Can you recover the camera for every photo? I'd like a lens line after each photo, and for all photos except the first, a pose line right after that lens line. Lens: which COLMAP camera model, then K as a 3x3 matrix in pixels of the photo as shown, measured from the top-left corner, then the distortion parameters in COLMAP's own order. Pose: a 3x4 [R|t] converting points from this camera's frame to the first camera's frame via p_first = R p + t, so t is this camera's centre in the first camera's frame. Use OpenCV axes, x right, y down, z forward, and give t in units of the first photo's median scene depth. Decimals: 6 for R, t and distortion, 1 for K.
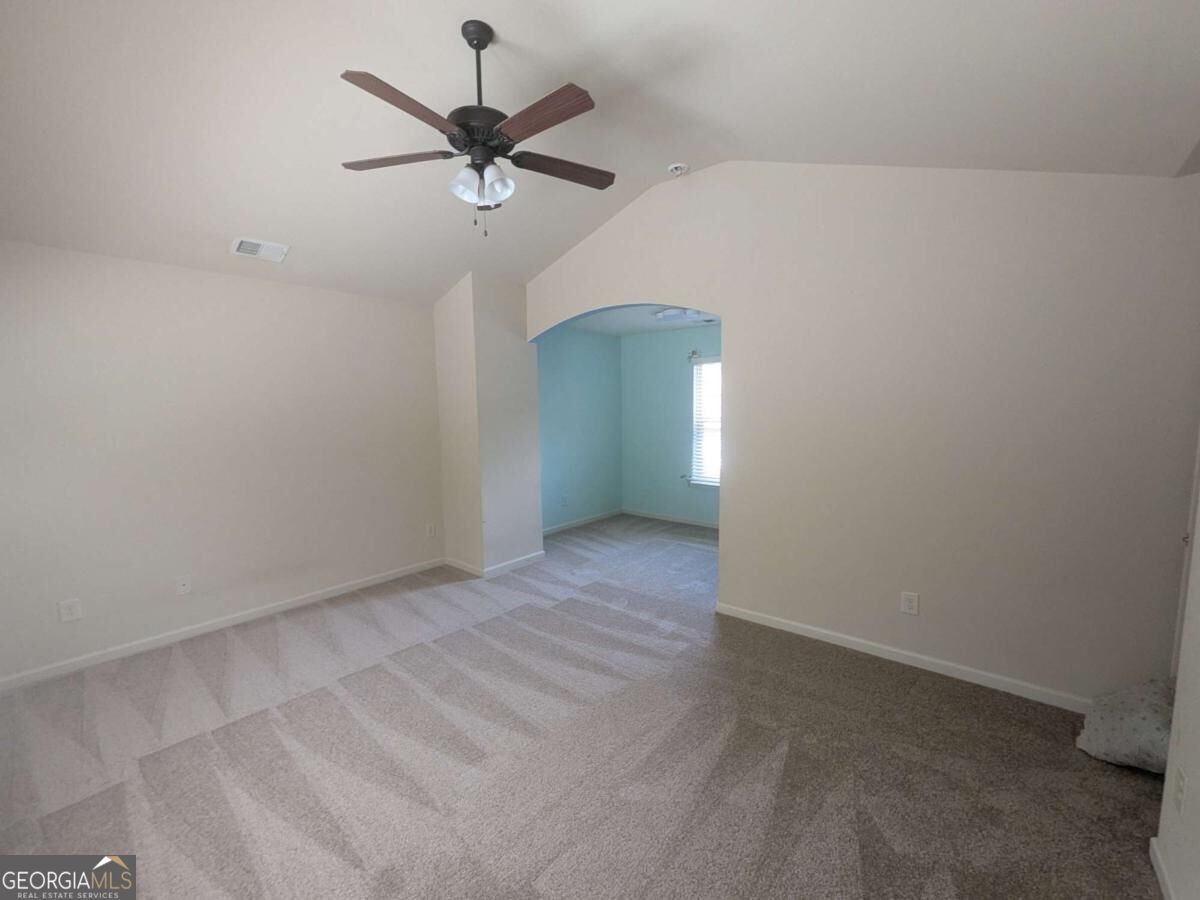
lens RADIAL K [[491.2, 0, 596.9], [0, 491.2, 448.2], [0, 0, 1]] dist [-0.001523, 0.000203]
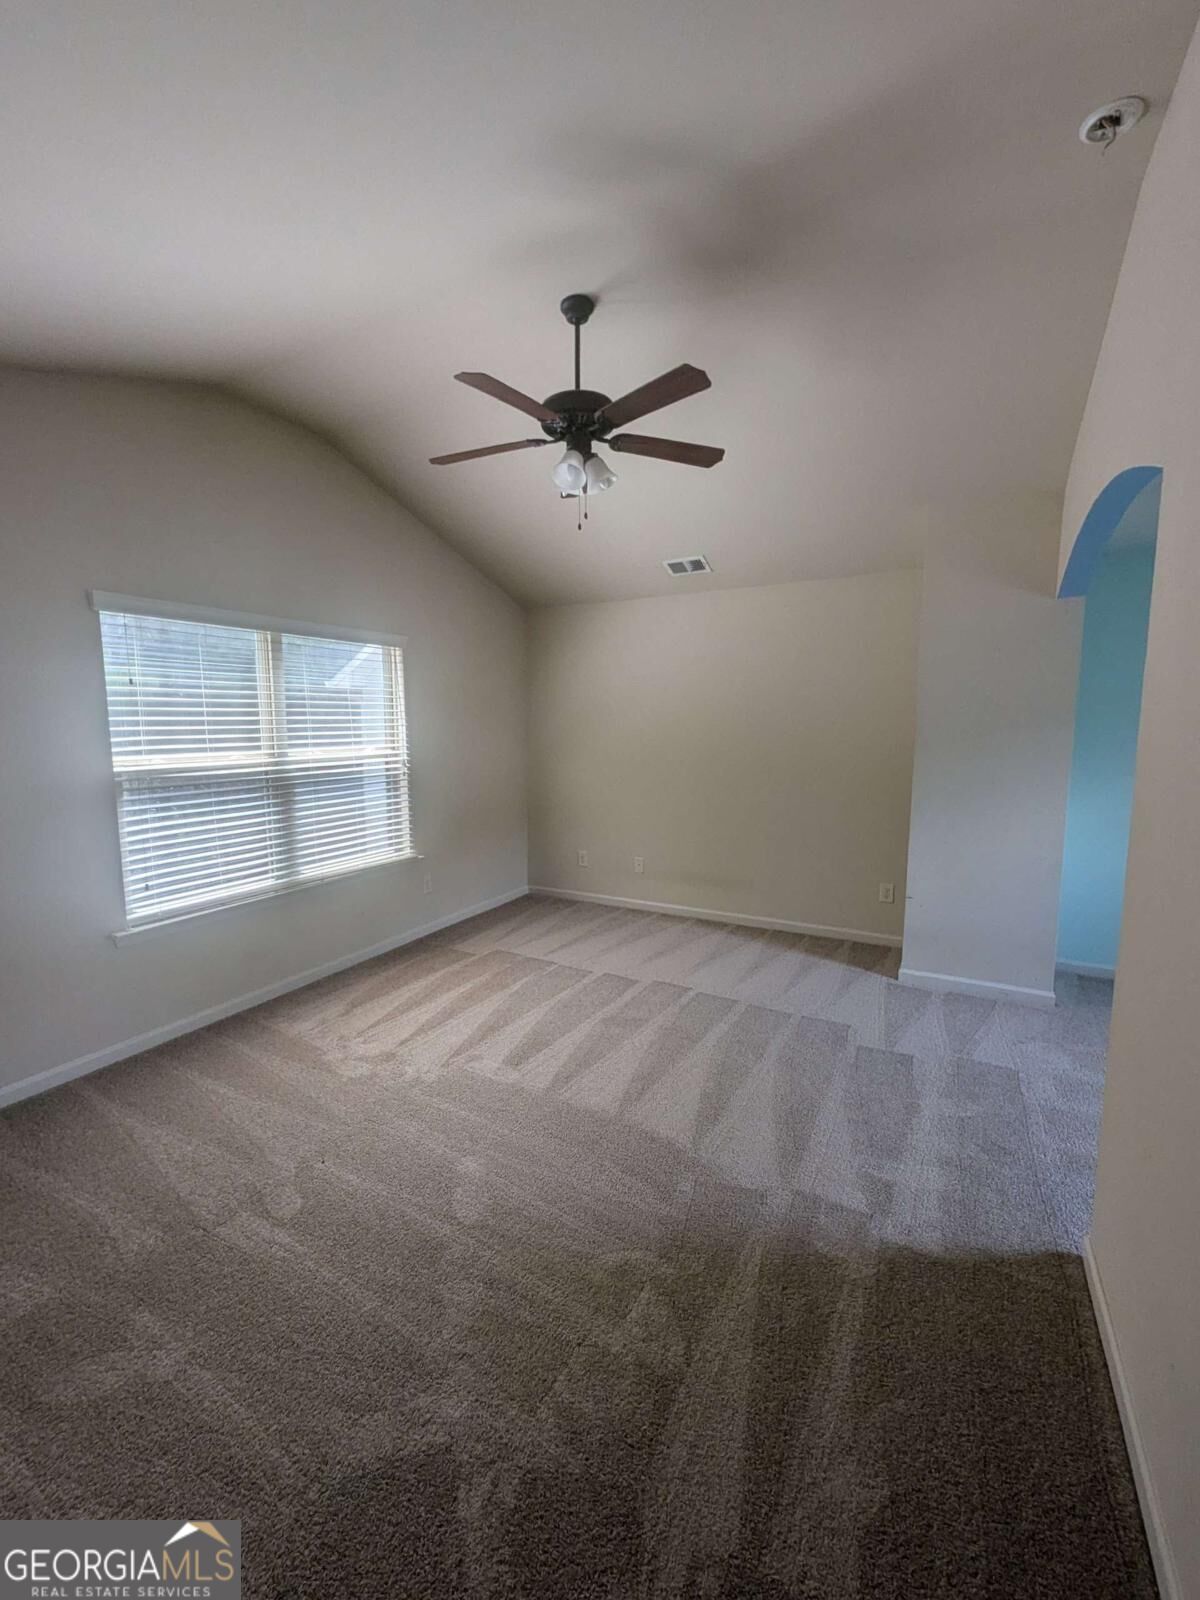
lens RADIAL K [[655.0, 0, 597.1], [0, 655.0, 802.4], [0, 0, 1]] dist [-0.001523, 0.000203]
pose [[0.205751, 0.135979, -0.969111, 0.704433], [-0.080749, 0.989281, 0.121665, -0.066555], [0.975267, 0.053222, 0.214526, 0.556945]]
